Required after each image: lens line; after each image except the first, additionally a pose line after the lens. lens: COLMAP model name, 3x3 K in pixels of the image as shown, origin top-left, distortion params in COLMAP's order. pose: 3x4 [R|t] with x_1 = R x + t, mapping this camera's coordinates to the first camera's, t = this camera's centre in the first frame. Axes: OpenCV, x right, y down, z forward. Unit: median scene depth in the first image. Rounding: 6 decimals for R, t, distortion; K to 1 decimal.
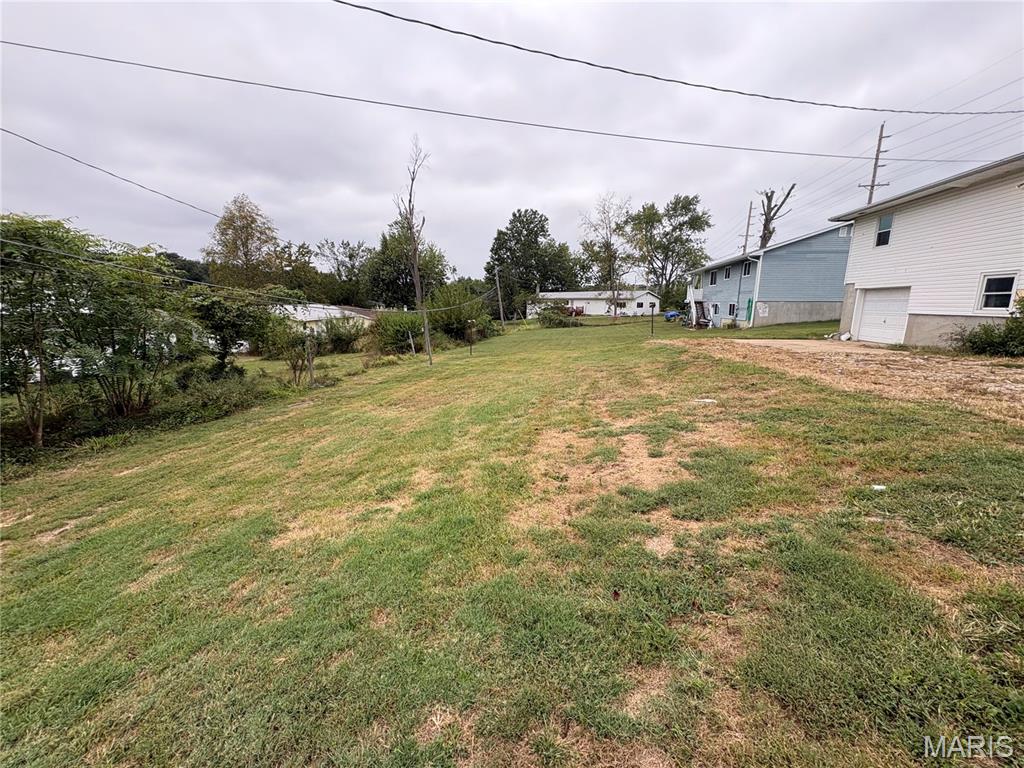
lens RADIAL K [[405.2, 0, 509.4], [0, 405.2, 382.8], [0, 0, 1]] dist [-0.003590, 0.001026]
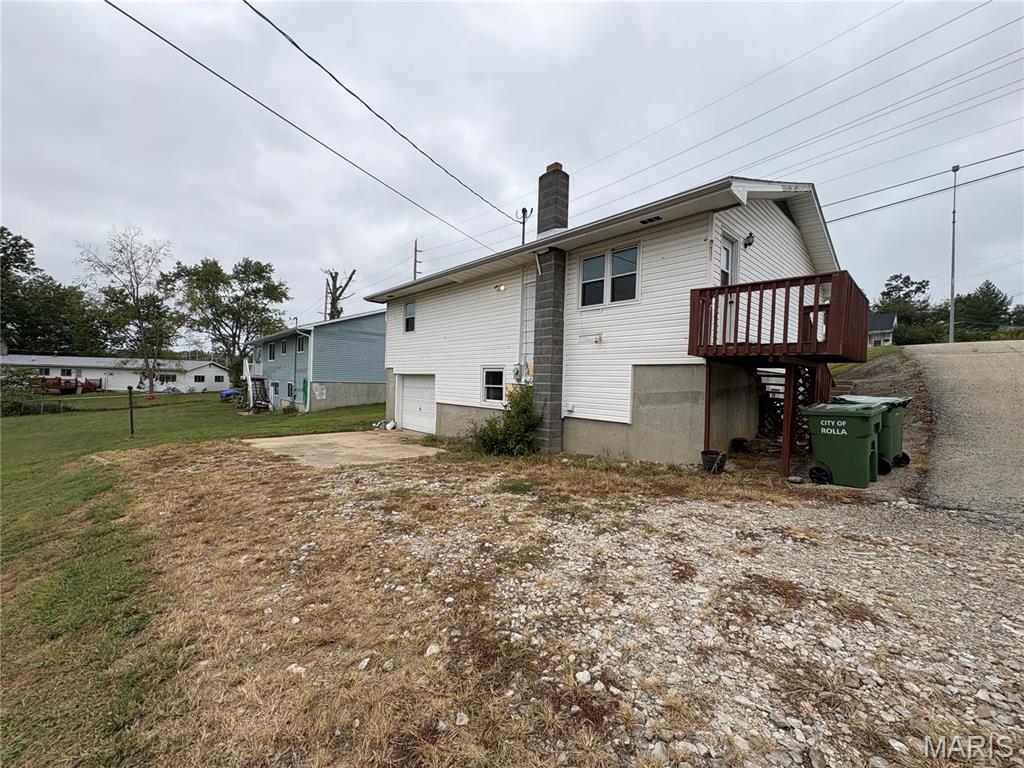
lens RADIAL K [[405.2, 0, 511.5], [0, 405.2, 384.6], [0, 0, 1]] dist [-0.003590, 0.001026]
pose [[0.608555, 0.009185, 0.793458, 0.106715], [0.127557, 0.985797, -0.109244, -0.027343], [-0.783192, 0.167692, 0.598740, 0.088527]]
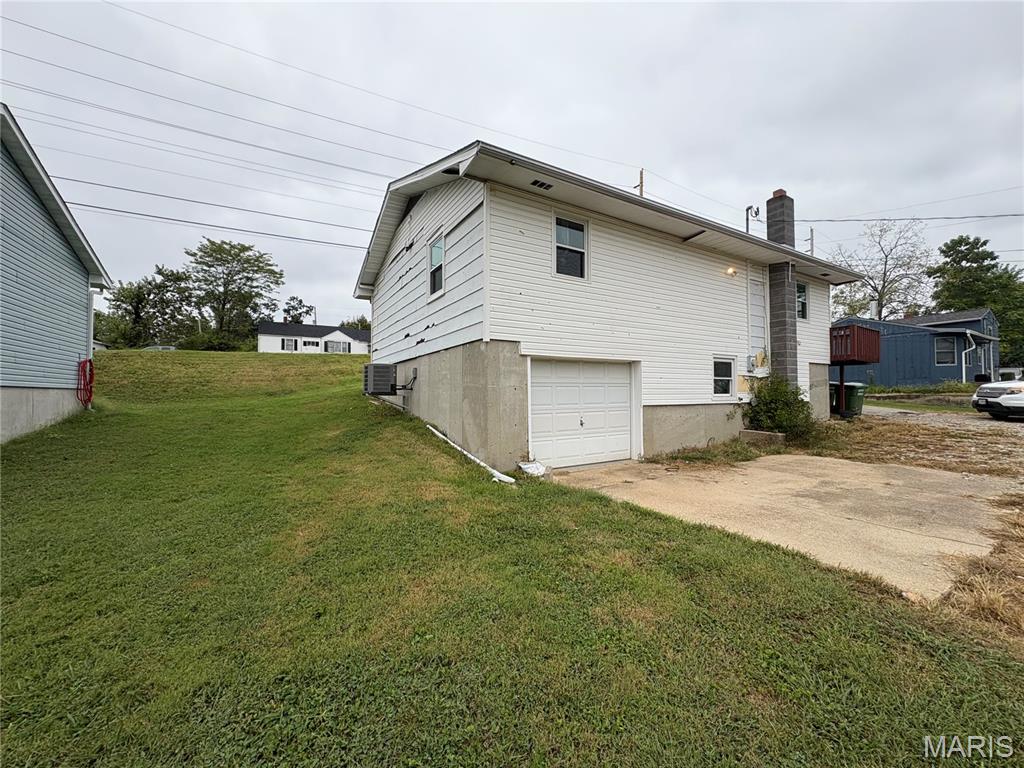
lens RADIAL K [[405.2, 0, 511.2], [0, 405.2, 386.0], [0, 0, 1]] dist [-0.003590, 0.001026]
pose [[-0.639854, 0.016746, 0.768314, 0.207305], [0.151713, 0.982840, 0.104925, -0.095152], [-0.753372, 0.183700, -0.631415, 0.494231]]
